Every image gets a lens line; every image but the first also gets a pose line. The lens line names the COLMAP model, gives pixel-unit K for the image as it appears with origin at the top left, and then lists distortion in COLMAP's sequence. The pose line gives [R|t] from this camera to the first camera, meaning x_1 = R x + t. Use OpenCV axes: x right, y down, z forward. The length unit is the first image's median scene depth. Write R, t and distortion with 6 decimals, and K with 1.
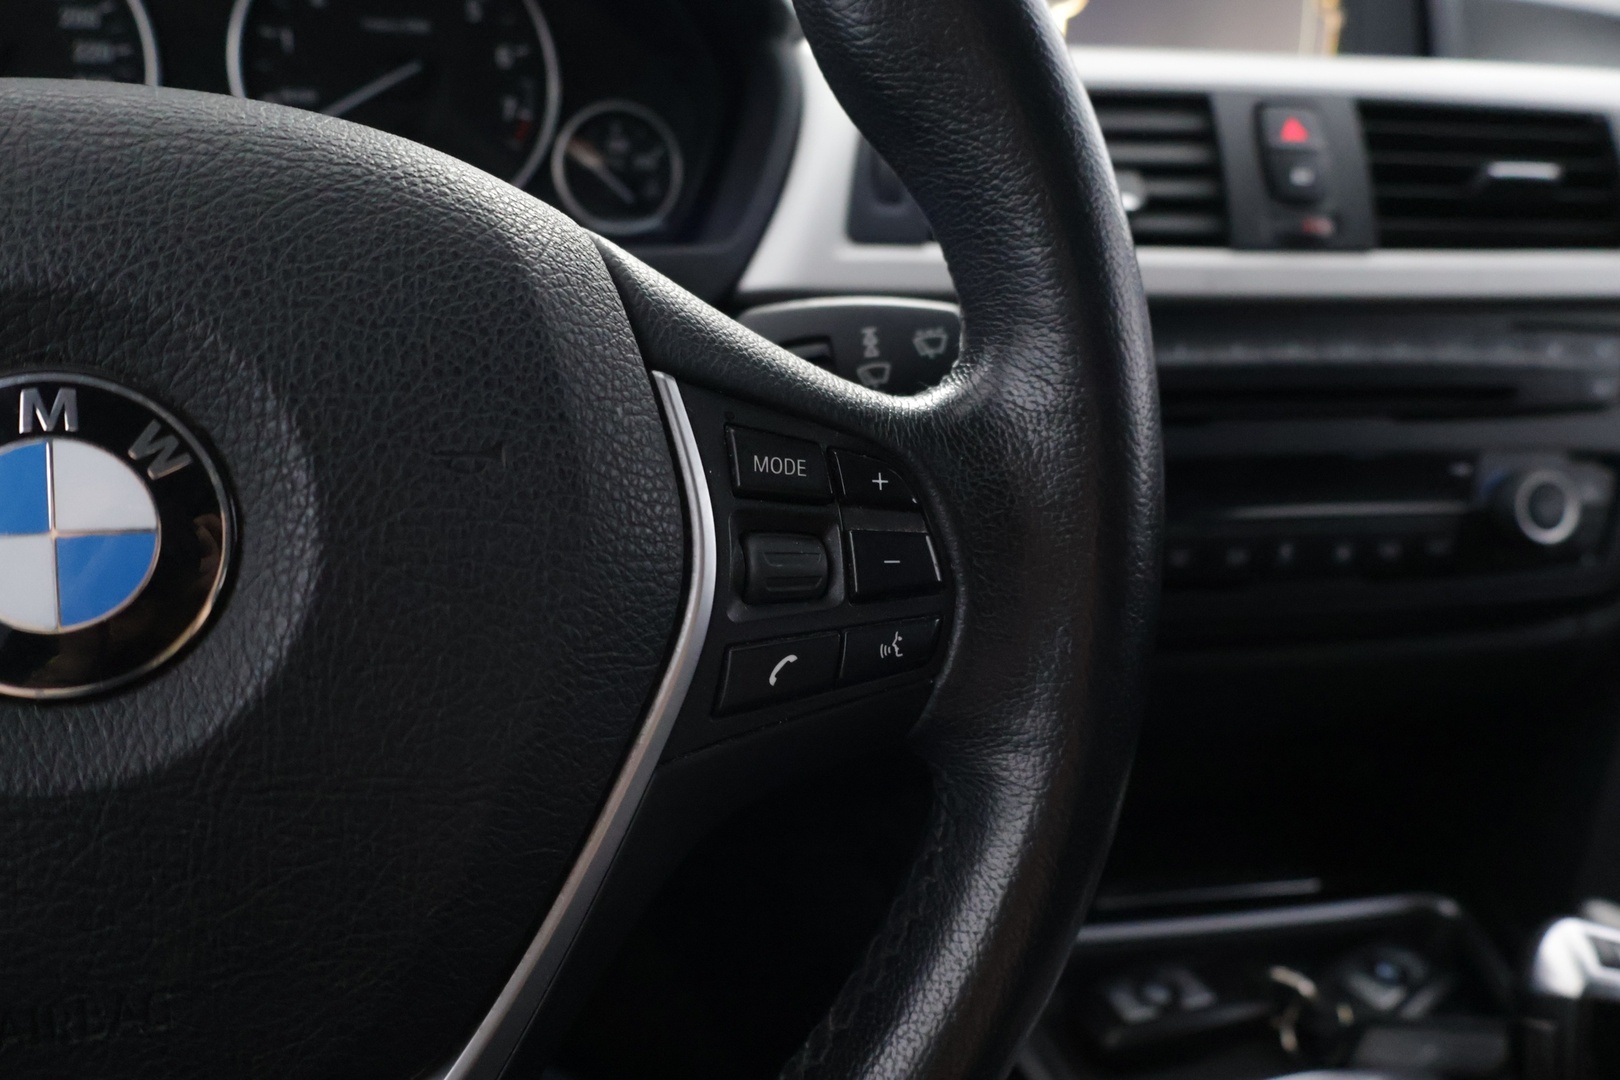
lens RADIAL K [[1422.8, 0, 809.5], [0, 1422.8, 536.6], [0, 0, 1]] dist [0.006396, -0.009343]
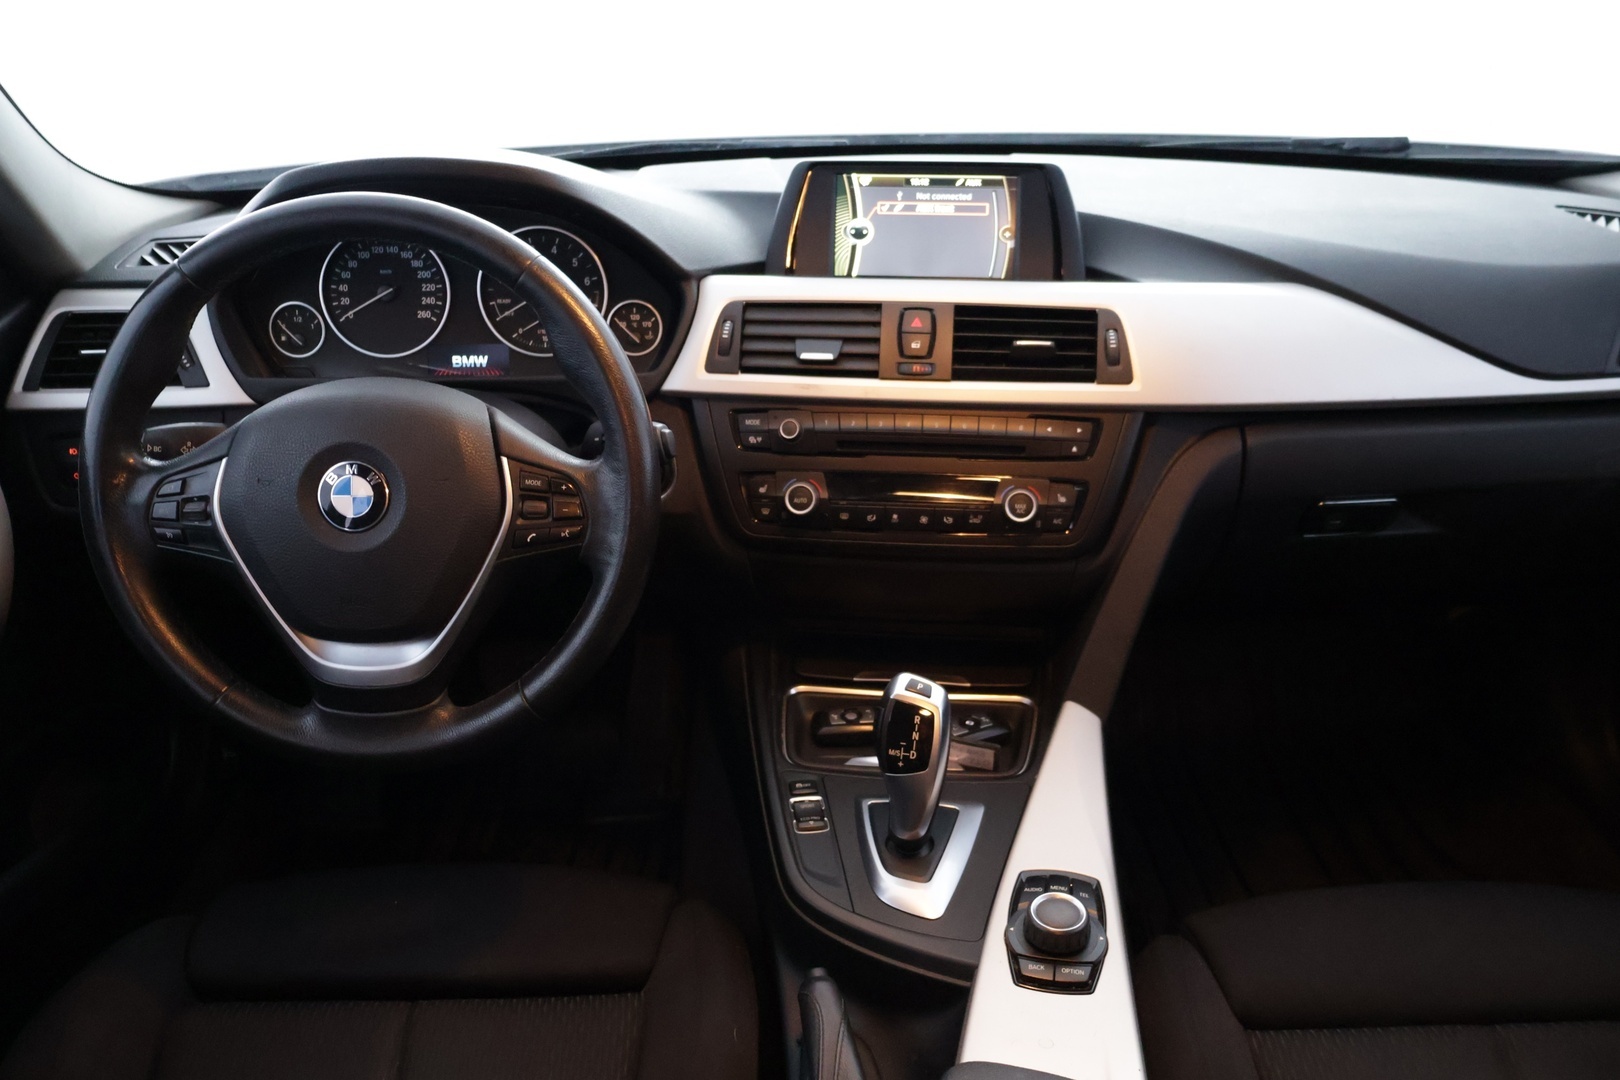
lens RADIAL K [[1422.8, 0, 810.2], [0, 1422.8, 539.0], [0, 0, 1]] dist [0.006396, -0.009343]
pose [[0.946186, 0.081127, -0.313289, 0.895224], [-0.059434, 0.995165, 0.078198, -0.118584], [0.318119, -0.055370, 0.946433, -1.117358]]
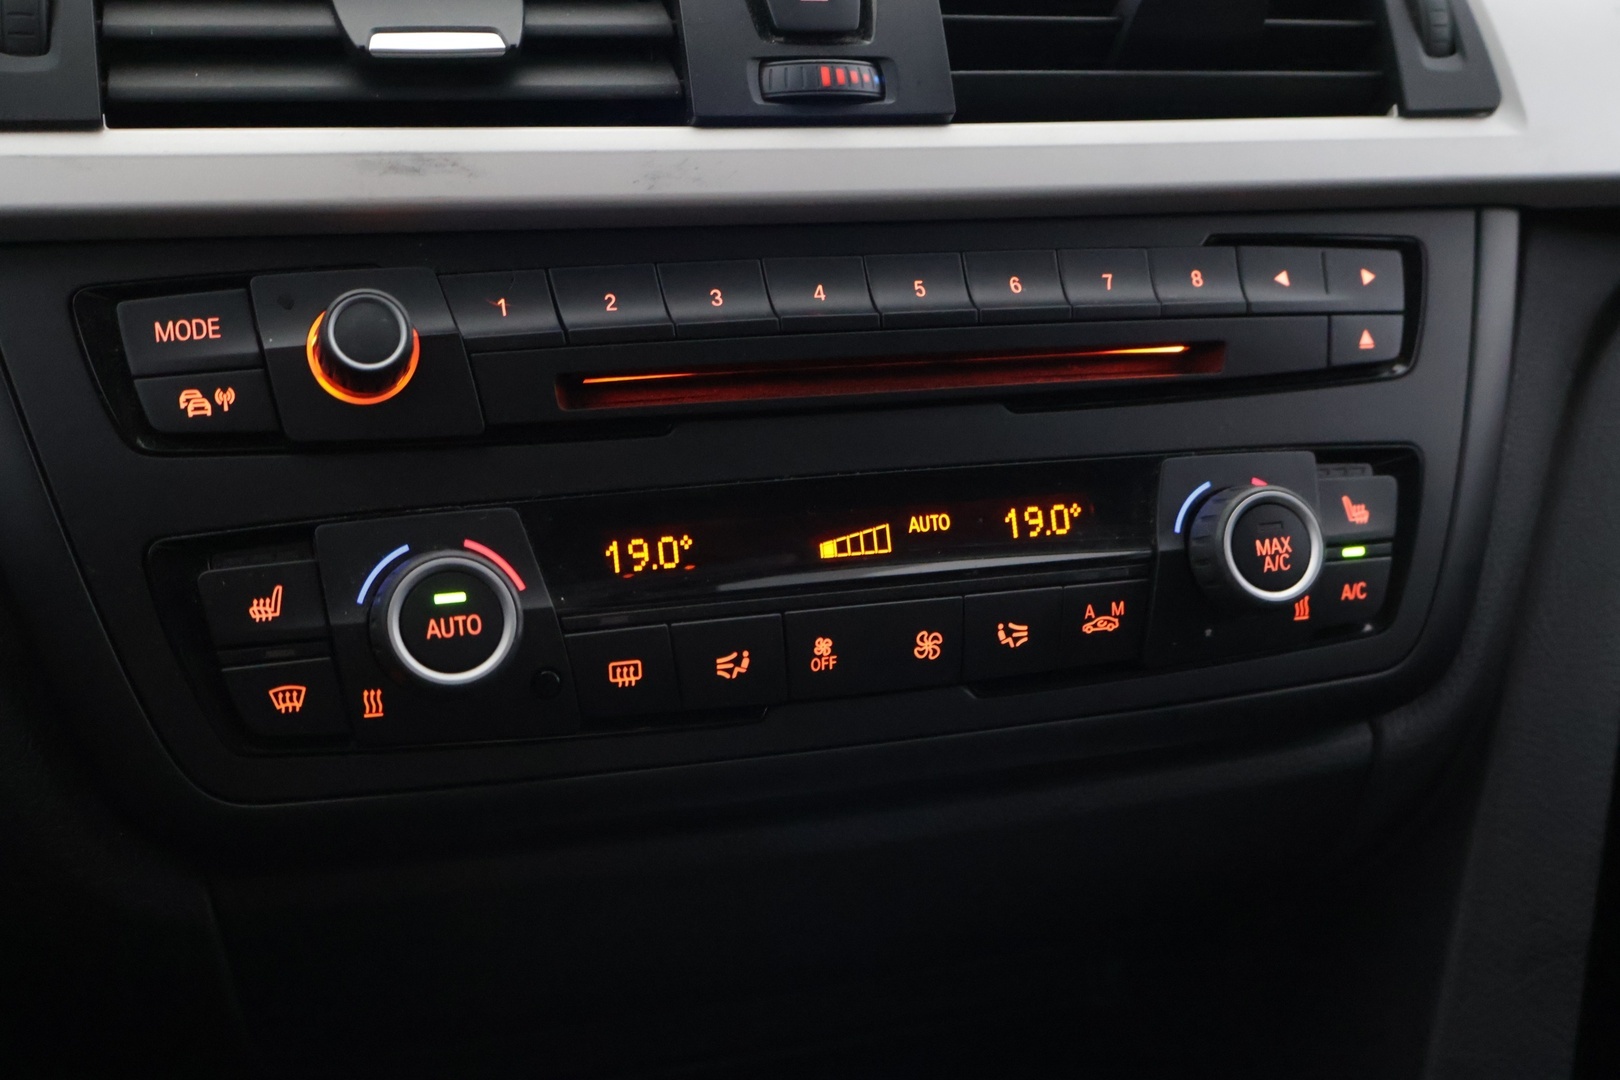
lens RADIAL K [[1832.0, 0, 813.9], [0, 1832.0, 534.1], [0, 0, 1]] dist [0.001522, 0.000000]
pose [[0.995179, -0.055790, 0.080657, 0.273959], [0.058987, 0.997543, -0.037805, -0.007840], [-0.078349, 0.042380, 0.996025, 0.273345]]
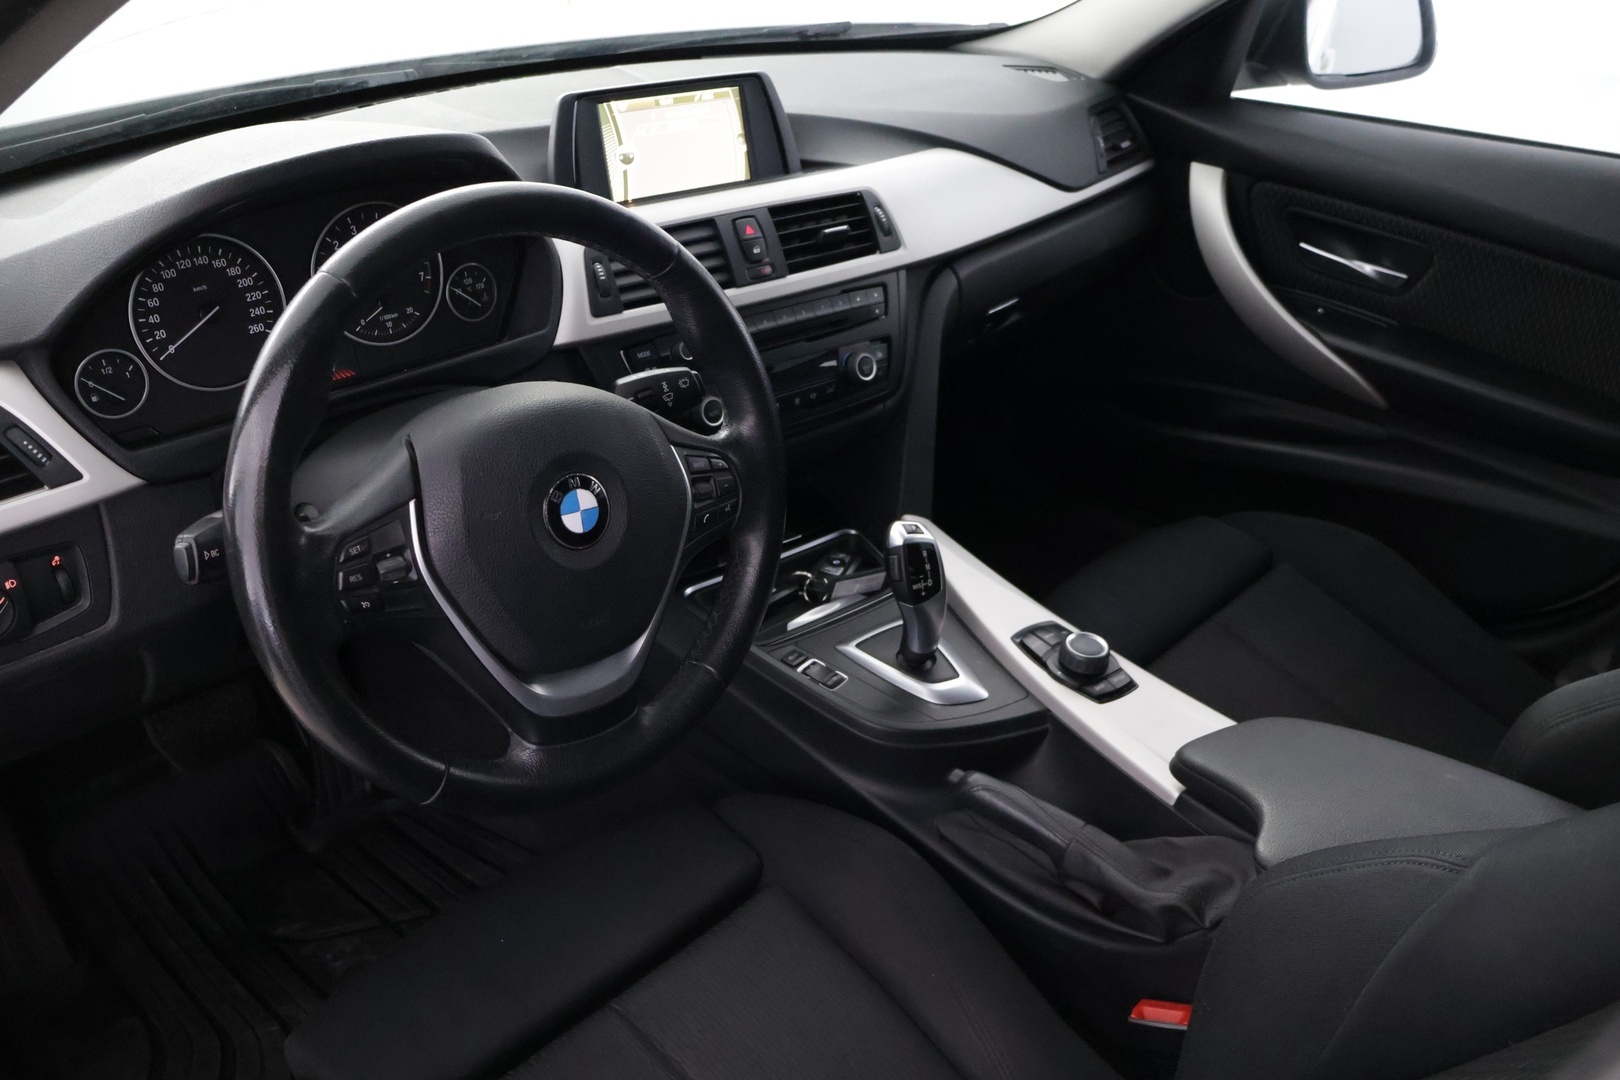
lens RADIAL K [[1338.5, 0, 801.3], [0, 1338.5, 552.4], [0, 0, 1]] dist [-0.017807, 0.002844]
pose [[0.891725, -0.242275, 0.382268, -0.572583], [0.163064, 0.959911, 0.227992, -0.265327], [-0.422180, -0.140972, 0.895483, -1.125248]]
